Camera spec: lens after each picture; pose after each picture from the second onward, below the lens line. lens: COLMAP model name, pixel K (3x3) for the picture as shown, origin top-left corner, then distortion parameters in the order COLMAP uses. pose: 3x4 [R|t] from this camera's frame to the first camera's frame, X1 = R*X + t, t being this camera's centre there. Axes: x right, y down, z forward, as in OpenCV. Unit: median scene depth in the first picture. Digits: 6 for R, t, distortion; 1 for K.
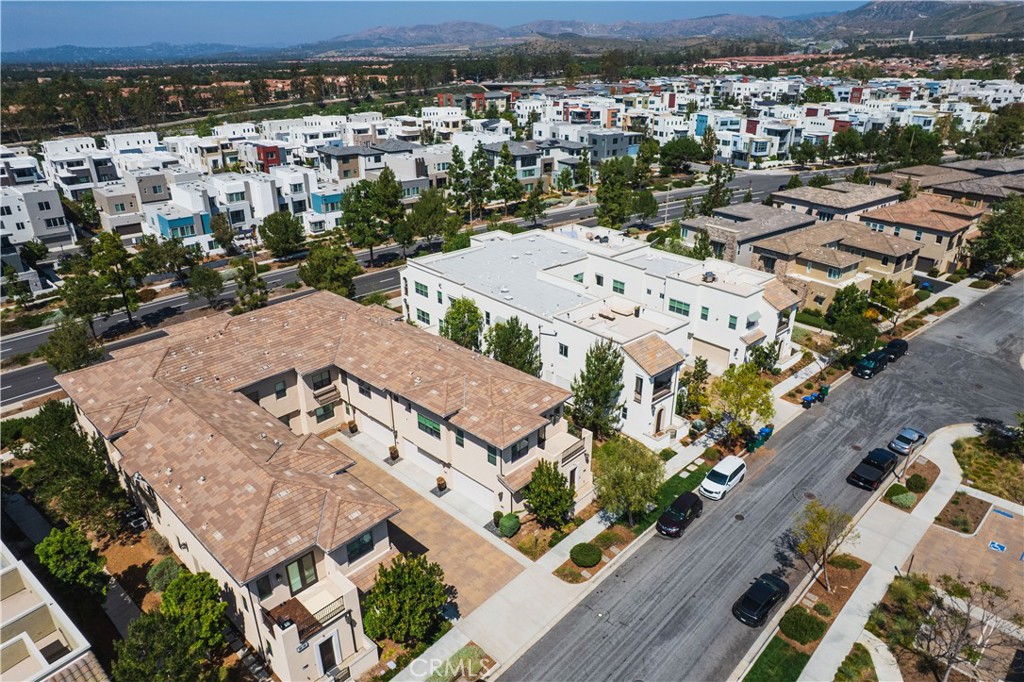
lens RADIAL K [[654.6, 0, 508.8], [0, 654.6, 342.6], [0, 0, 1]] dist [-0.072795, 0.065383]
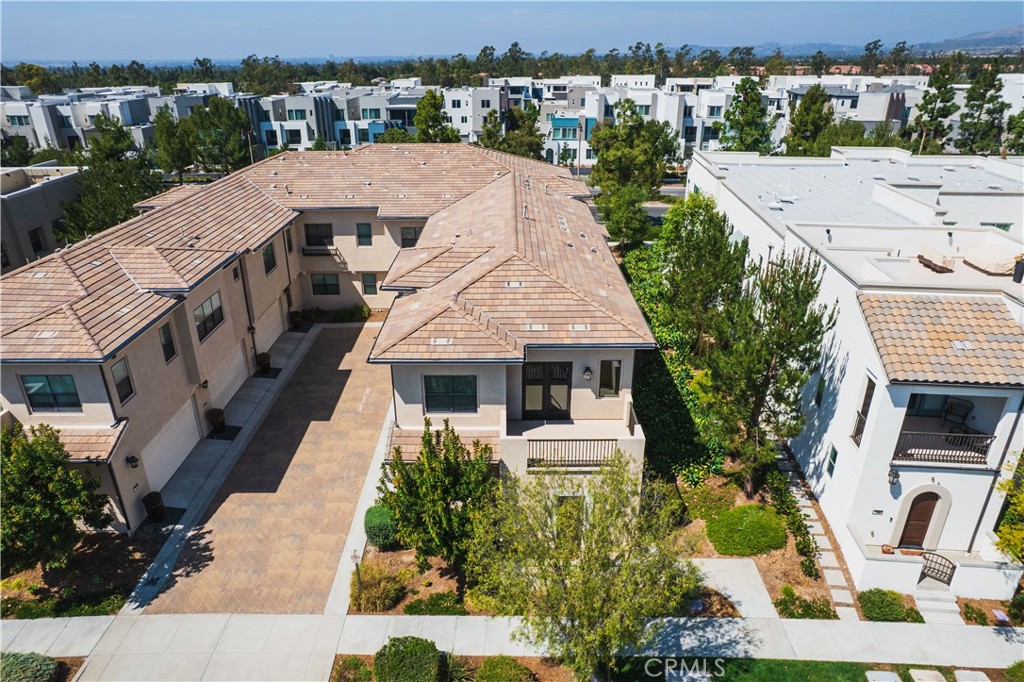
lens RADIAL K [[654.6, 0, 508.8], [0, 654.6, 342.6], [0, 0, 1]] dist [-0.072795, 0.065383]
pose [[0.684026, 0.301736, -0.664127, 0.288386], [-0.303401, 0.945635, 0.117144, 0.051805], [0.663368, 0.121367, 0.738385, 0.562930]]
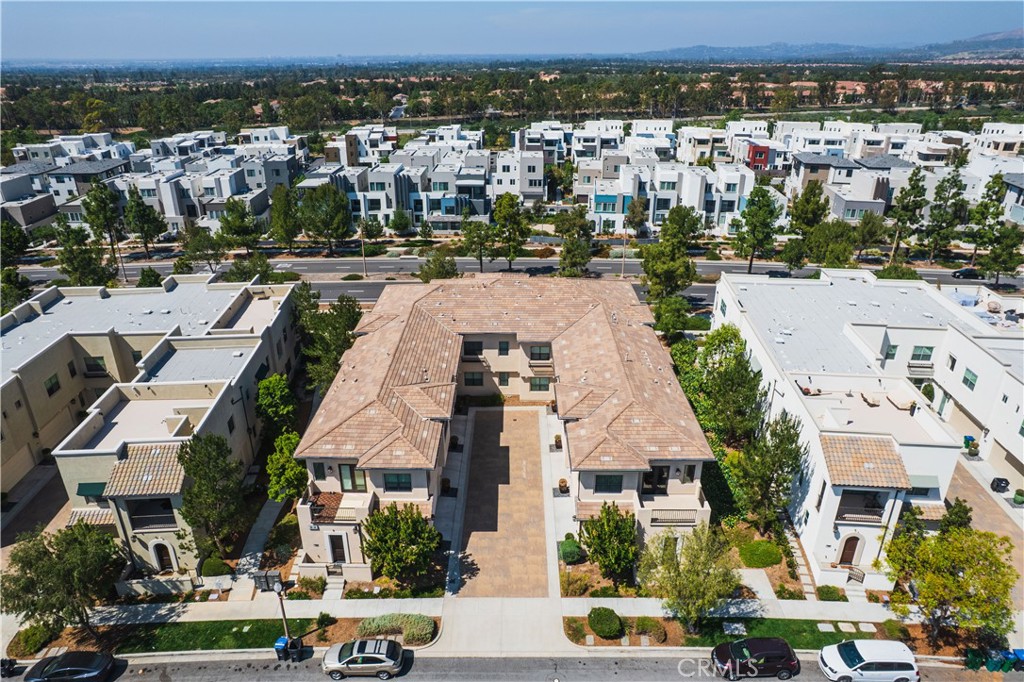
lens RADIAL K [[654.6, 0, 508.8], [0, 654.6, 342.6], [0, 0, 1]] dist [-0.072795, 0.065383]
pose [[0.677006, 0.305993, -0.669351, 0.390242], [-0.306127, 0.944143, 0.121985, -0.073718], [0.669290, 0.122322, 0.732863, 0.182733]]
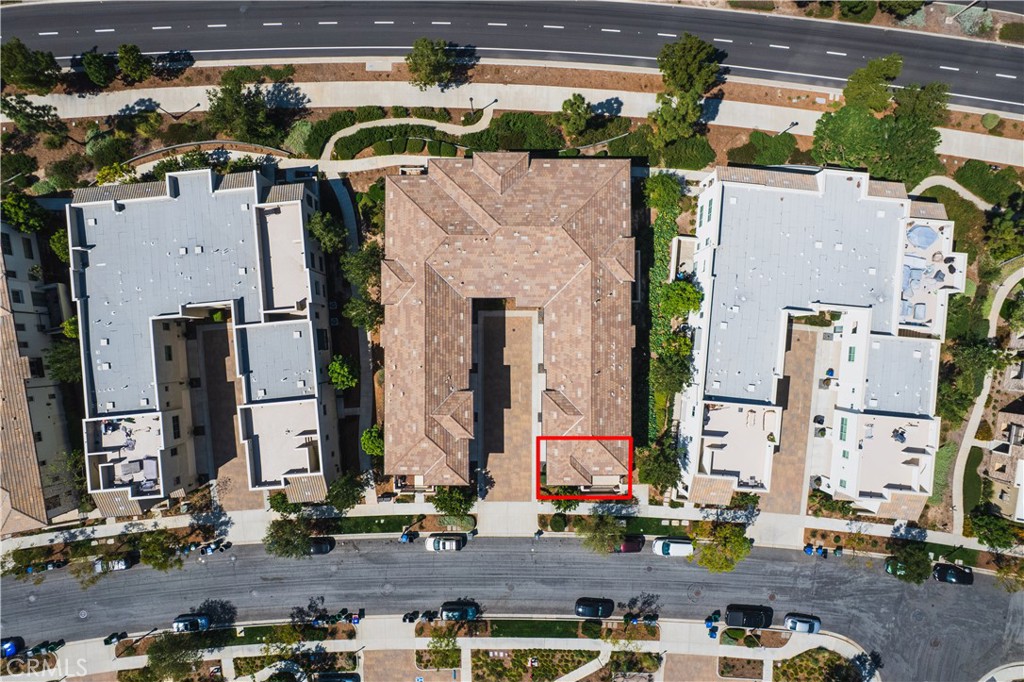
lens RADIAL K [[654.6, 0, 508.8], [0, 654.6, 342.6], [0, 0, 1]] dist [-0.072795, 0.065383]
pose [[0.684168, 0.729324, 0.000417, -0.266431], [-0.302928, 0.283652, 0.909822, -1.105637], [0.663437, -0.622597, 0.414998, 0.373664]]
